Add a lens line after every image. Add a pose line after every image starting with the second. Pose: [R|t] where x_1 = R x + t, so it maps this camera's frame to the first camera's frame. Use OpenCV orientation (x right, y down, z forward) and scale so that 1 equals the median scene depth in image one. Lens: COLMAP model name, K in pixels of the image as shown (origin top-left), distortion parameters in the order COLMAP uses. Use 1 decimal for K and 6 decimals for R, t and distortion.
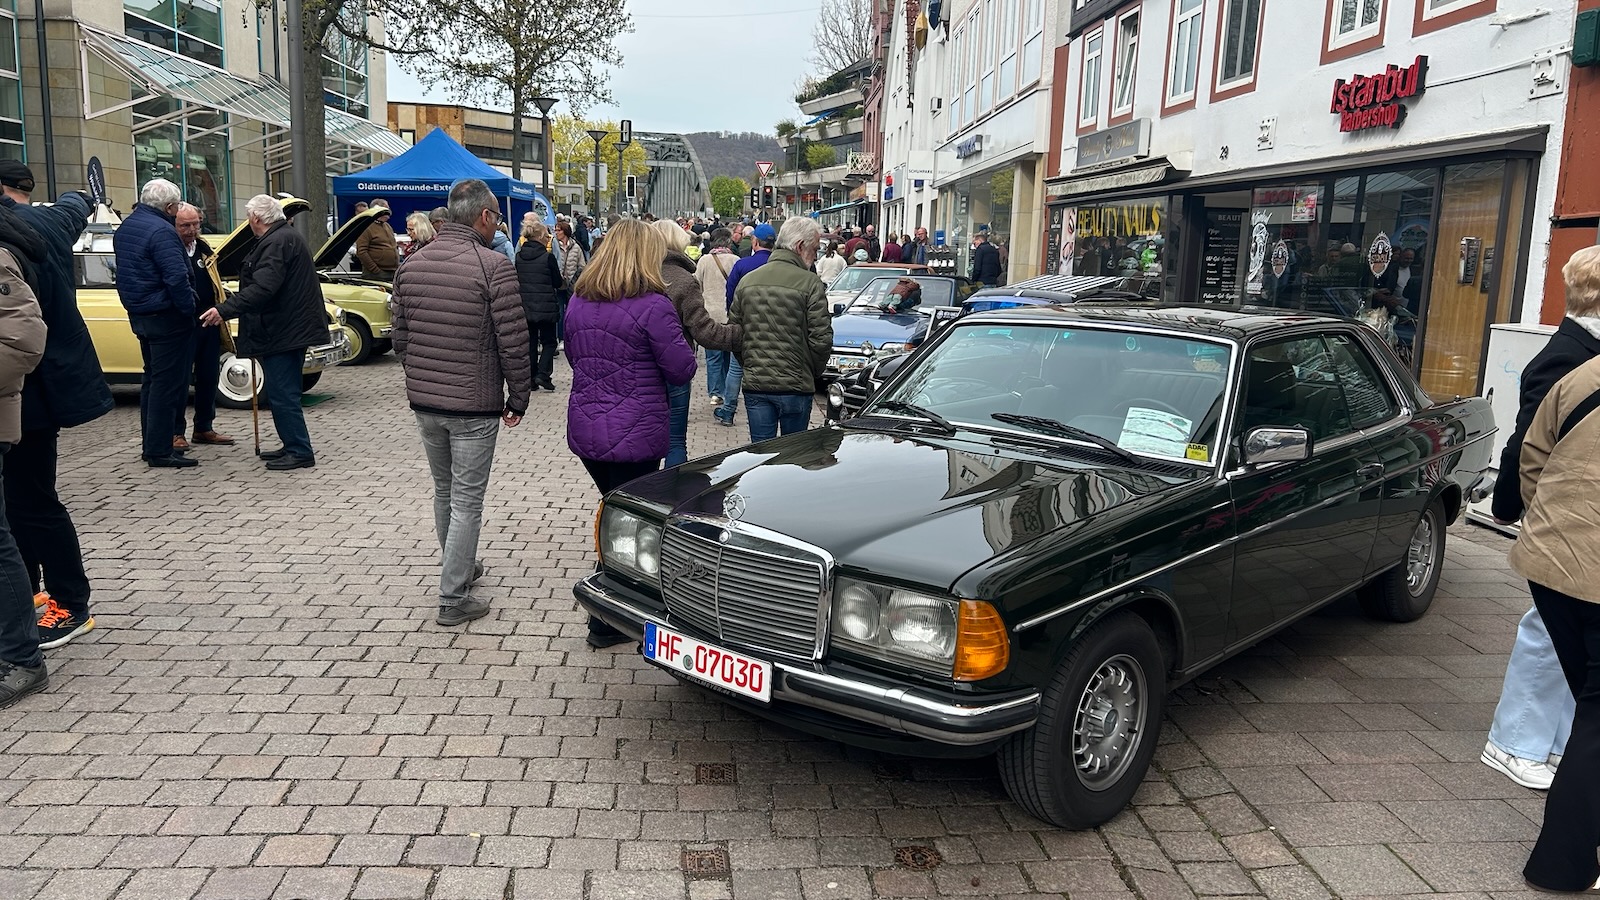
lens RADIAL K [[1208.8, 0, 799.1], [0, 1208.8, 451.3], [0, 0, 1]] dist [0.031809, -0.021893]
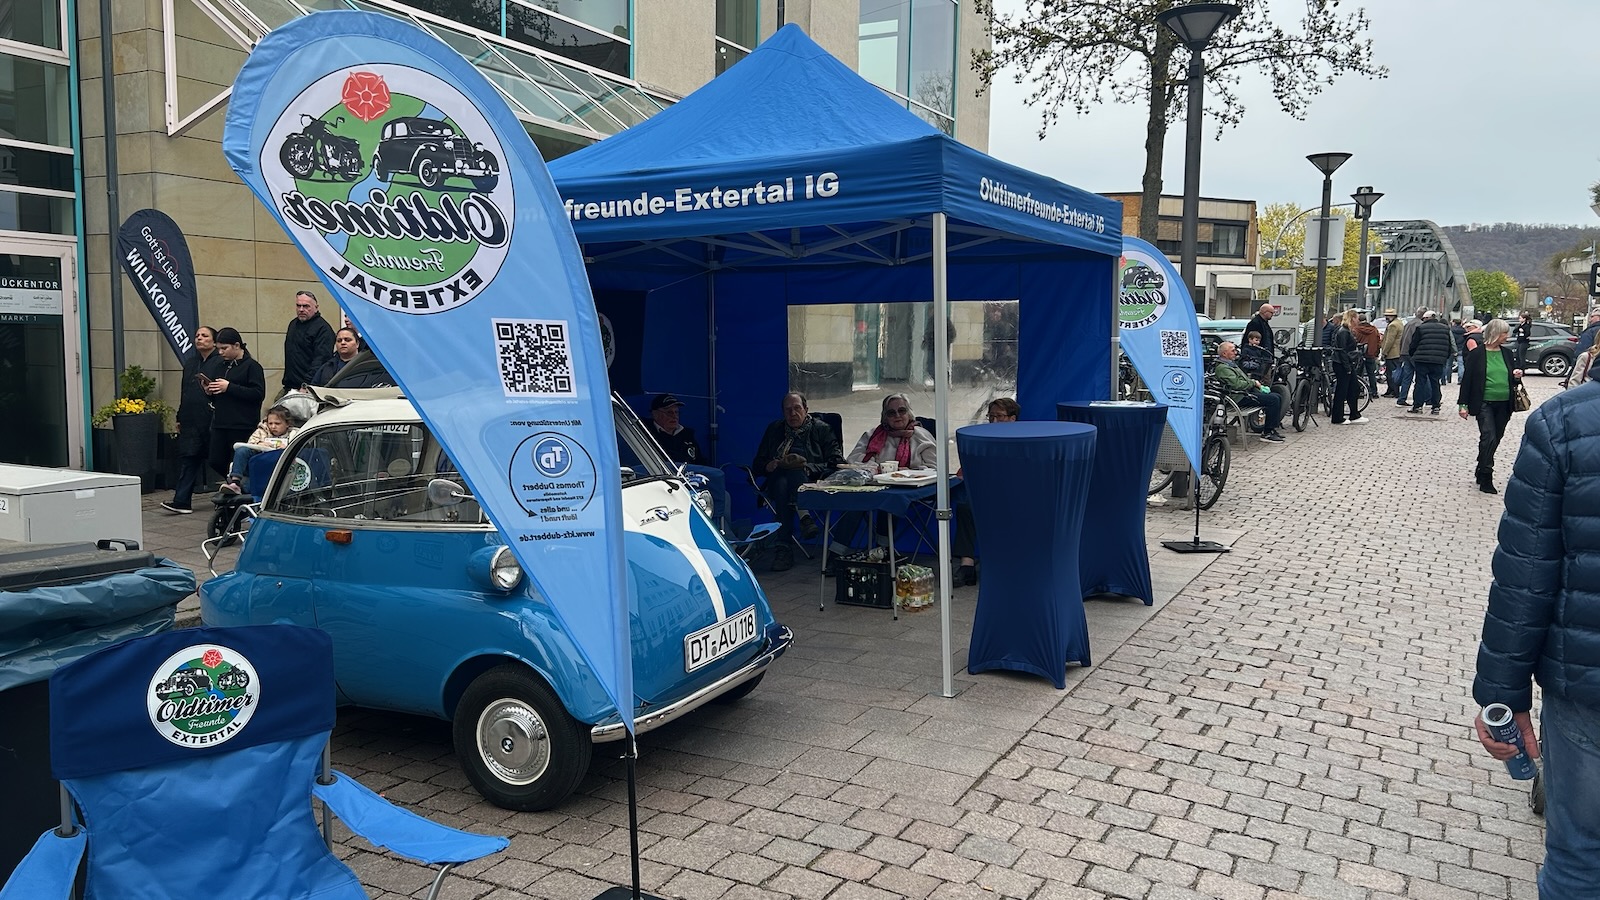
lens RADIAL K [[1208.8, 0, 801.0], [0, 1208.8, 444.0], [0, 0, 1]] dist [0.031809, -0.021893]
pose [[0.847721, 0.023938, -0.529903, -0.031350], [-0.074631, 0.994427, -0.074469, -0.033502], [0.525167, 0.102676, 0.844783, 0.181267]]
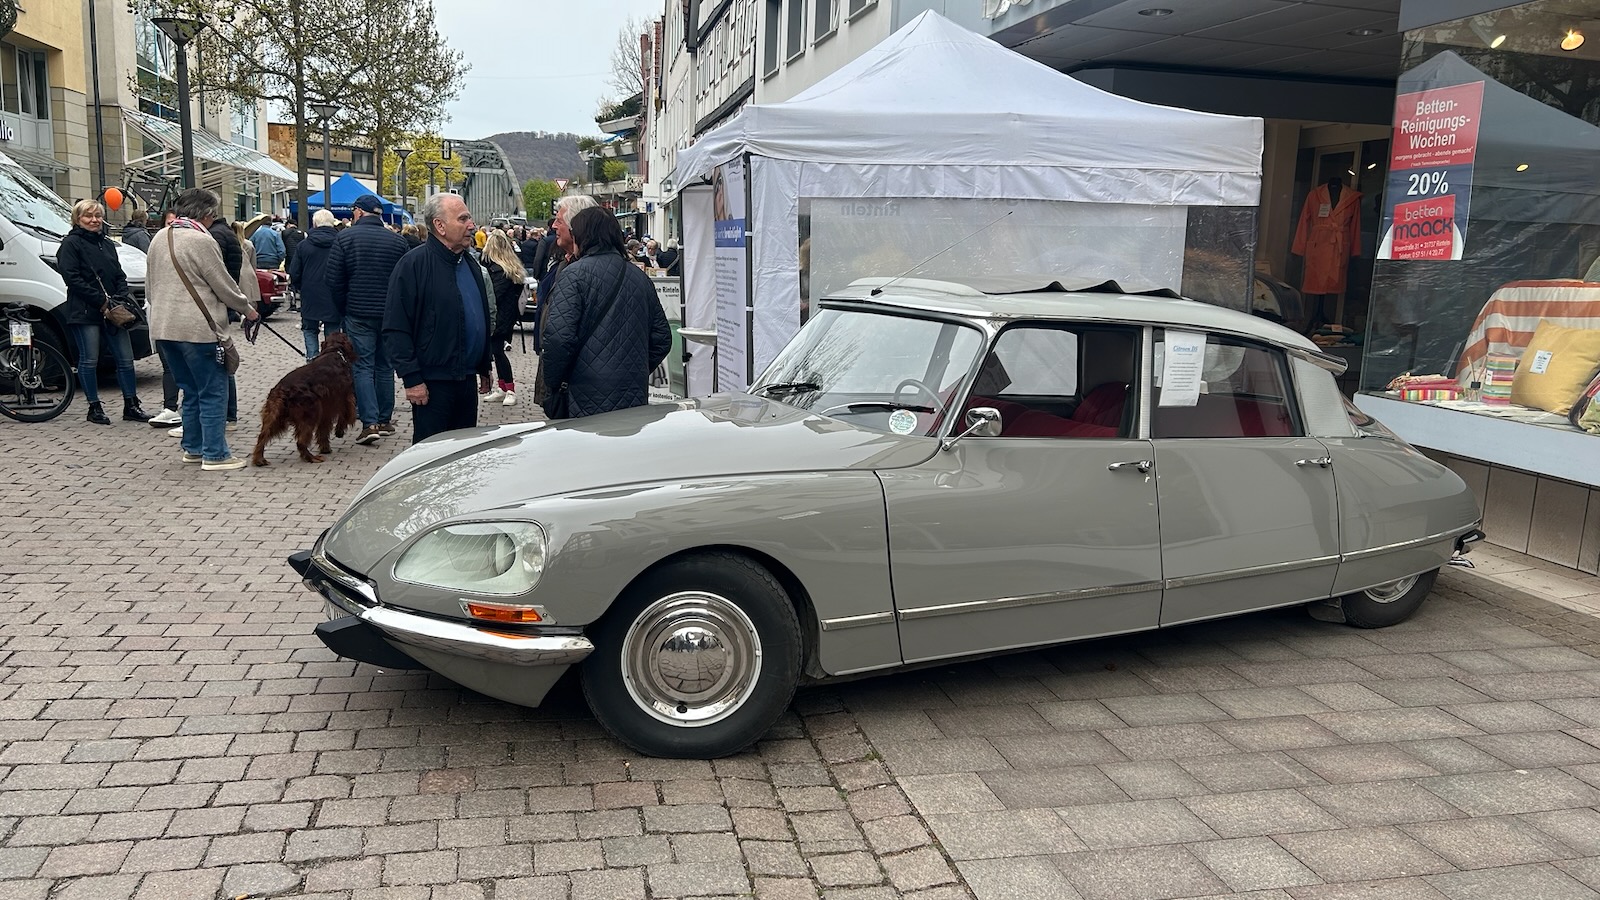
lens RADIAL K [[1208.8, 0, 796.9], [0, 1208.8, 449.5], [0, 0, 1]] dist [0.031809, -0.021893]
pose [[0.989756, -0.017806, 0.141655, 0.020258], [0.018315, 0.999830, -0.002286, 0.033776], [-0.141590, 0.004857, 0.989913, -0.190110]]
